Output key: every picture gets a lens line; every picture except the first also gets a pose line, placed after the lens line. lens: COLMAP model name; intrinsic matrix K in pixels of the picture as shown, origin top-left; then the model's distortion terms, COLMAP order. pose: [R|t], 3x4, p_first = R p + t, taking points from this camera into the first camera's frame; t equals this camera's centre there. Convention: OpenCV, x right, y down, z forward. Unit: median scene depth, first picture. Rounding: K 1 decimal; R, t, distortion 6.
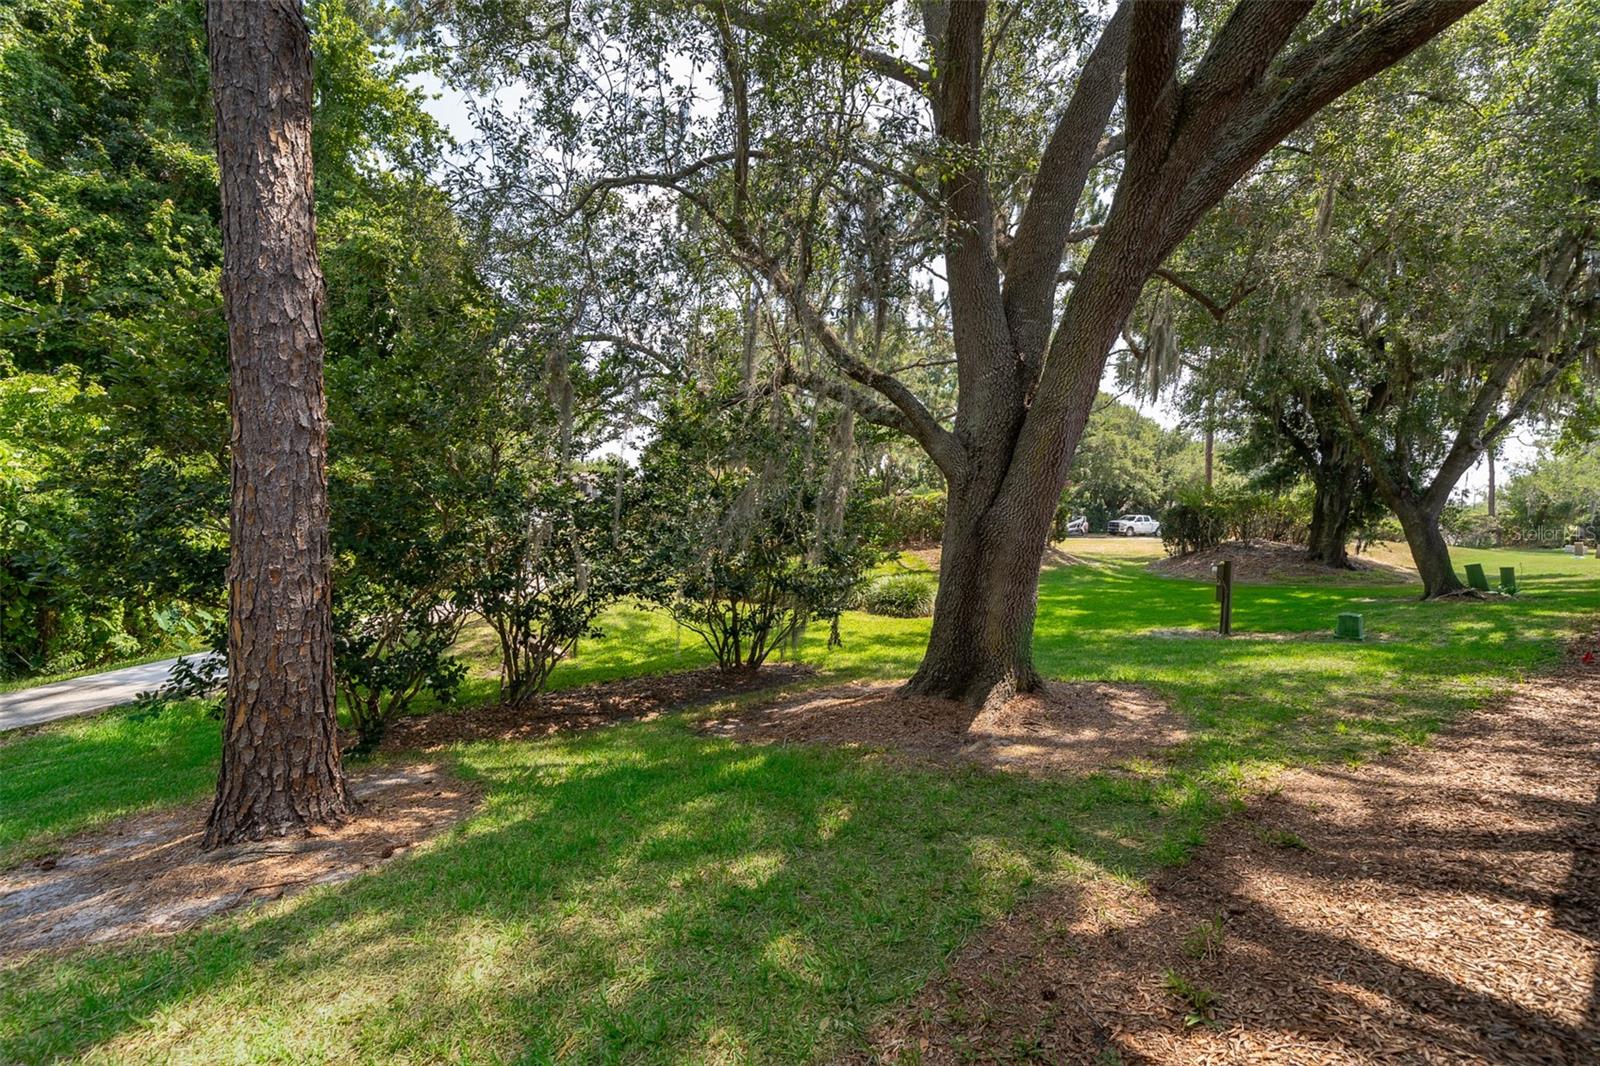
lens RADIAL K [[628.1, 0, 802.2], [0, 628.1, 530.7], [0, 0, 1]] dist [-0.006393, 0.000193]
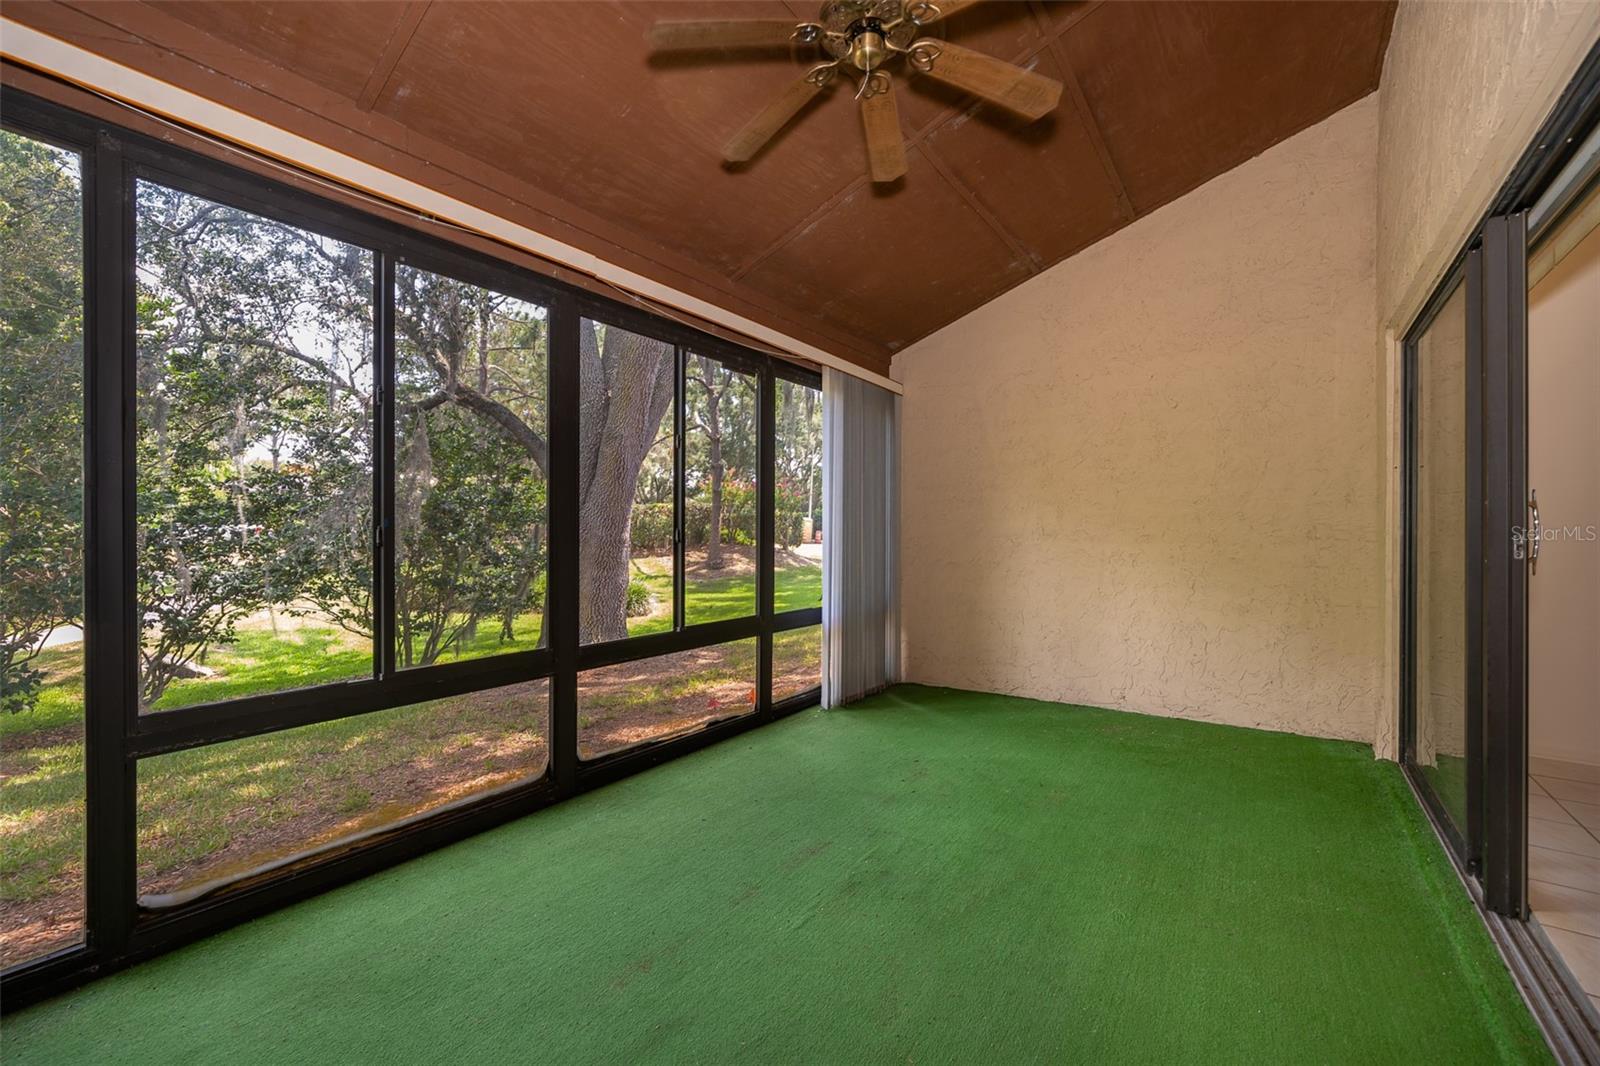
lens RADIAL K [[628.1, 0, 799.3], [0, 628.1, 533.8], [0, 0, 1]] dist [-0.006393, 0.000193]
pose [[0.944176, -0.017359, 0.328982, 0.127798], [0.020945, 0.999754, -0.007359, 0.010042], [-0.328774, 0.013839, 0.944307, -0.156757]]
